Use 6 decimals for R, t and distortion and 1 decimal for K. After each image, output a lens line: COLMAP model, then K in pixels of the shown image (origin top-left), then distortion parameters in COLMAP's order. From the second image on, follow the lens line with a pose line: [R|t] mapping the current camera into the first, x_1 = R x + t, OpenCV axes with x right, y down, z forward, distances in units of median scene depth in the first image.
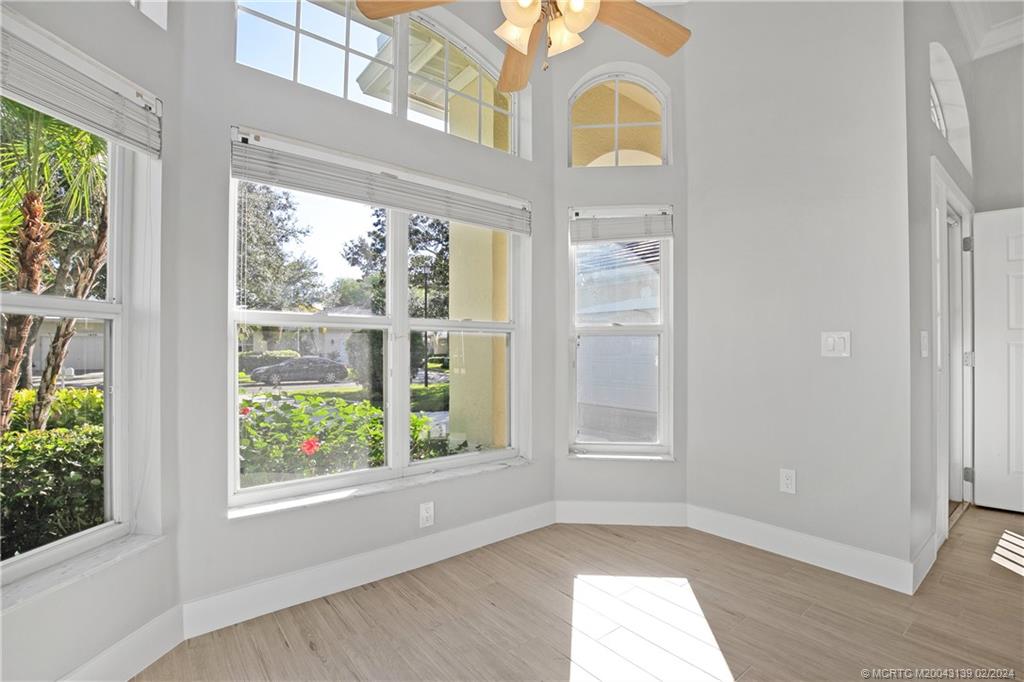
lens RADIAL K [[476.7, 0, 514.7], [0, 476.7, 343.5], [0, 0, 1]] dist [-0.009848, 0.000391]
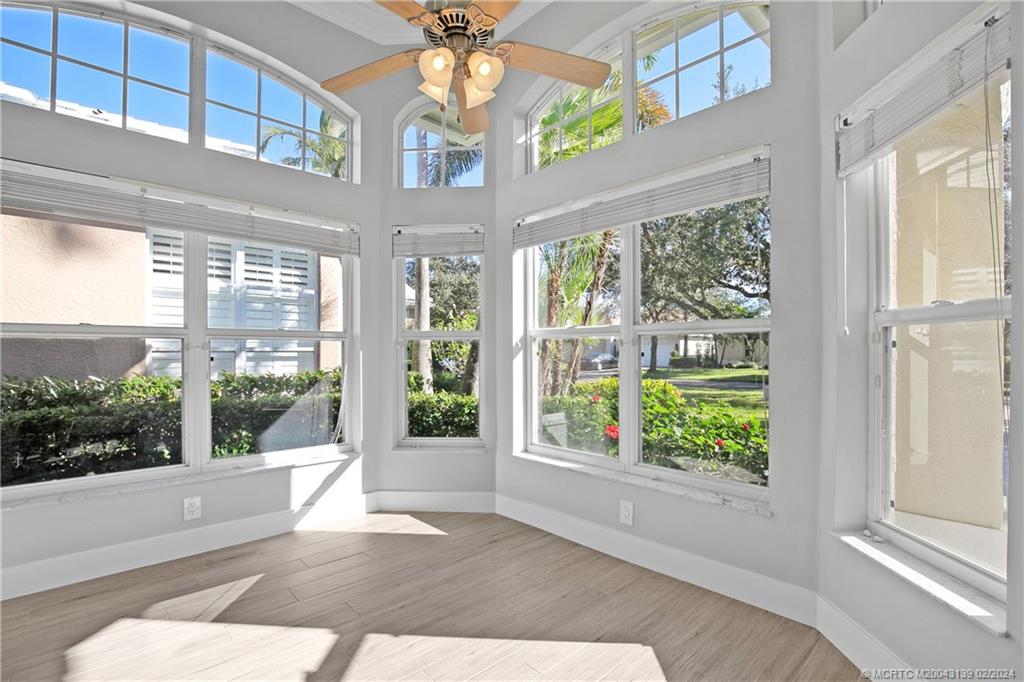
lens RADIAL K [[476.7, 0, 514.9], [0, 476.7, 346.8], [0, 0, 1]] dist [-0.009848, 0.000391]
pose [[0.080807, -0.008470, -0.996694, 0.846684], [0.018435, 0.999806, -0.007002, -0.001244], [0.996559, -0.017808, 0.080947, 0.687075]]
